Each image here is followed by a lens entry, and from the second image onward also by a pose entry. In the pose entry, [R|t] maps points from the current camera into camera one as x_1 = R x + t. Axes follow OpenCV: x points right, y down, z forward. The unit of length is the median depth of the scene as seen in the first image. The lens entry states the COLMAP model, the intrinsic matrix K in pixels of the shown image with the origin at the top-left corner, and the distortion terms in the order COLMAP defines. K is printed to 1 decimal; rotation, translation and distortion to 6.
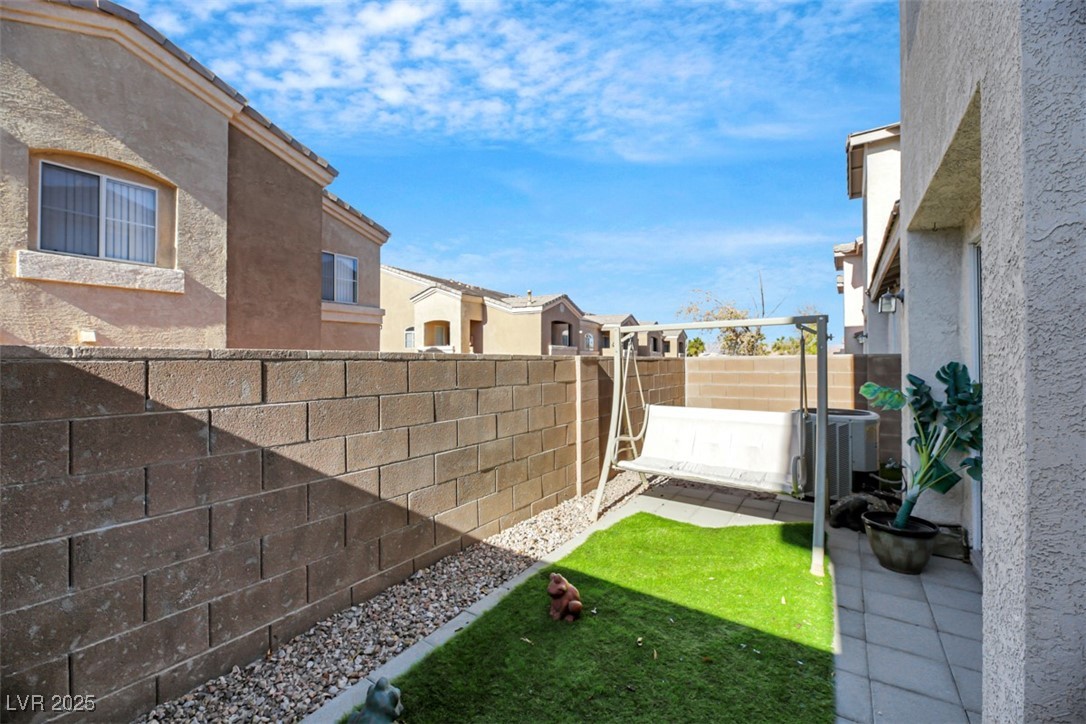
lens RADIAL K [[441.3, 0, 545.1], [0, 441.3, 358.5], [0, 0, 1]] dist [0.000288, -0.000170]
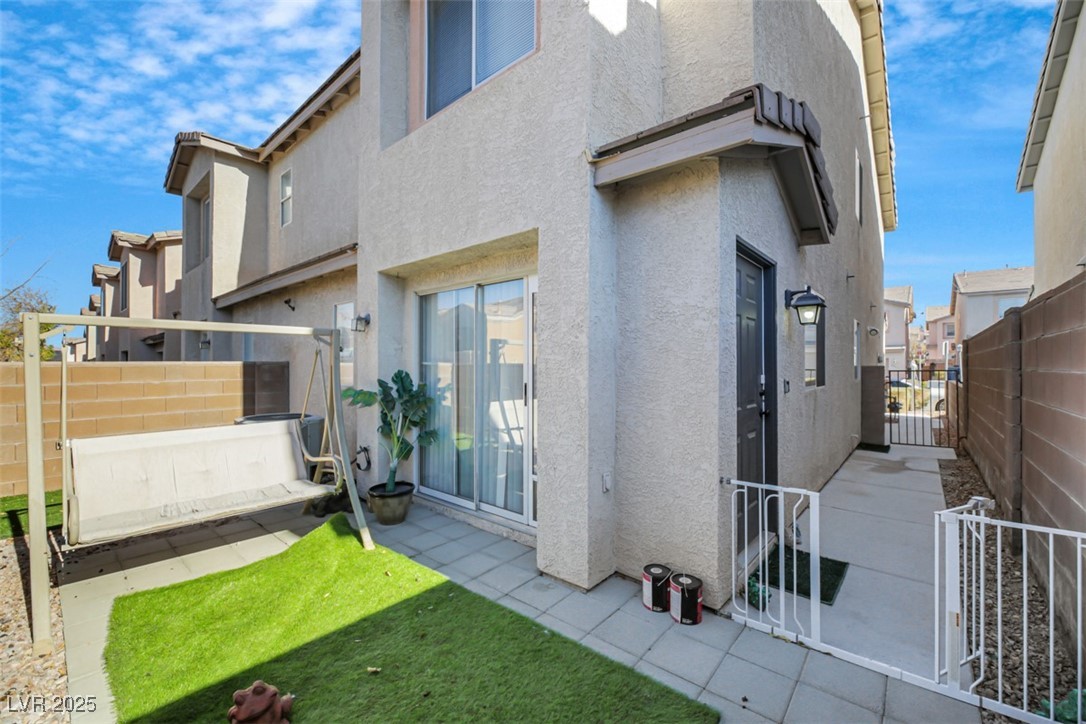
lens RADIAL K [[441.3, 0, 543.7], [0, 441.3, 366.1], [0, 0, 1]] dist [0.000288, -0.000170]
pose [[0.119860, -0.002578, 0.992787, -0.452870], [-0.005074, 0.999982, 0.003209, -0.011428], [-0.992778, -0.005422, 0.119845, 0.347427]]
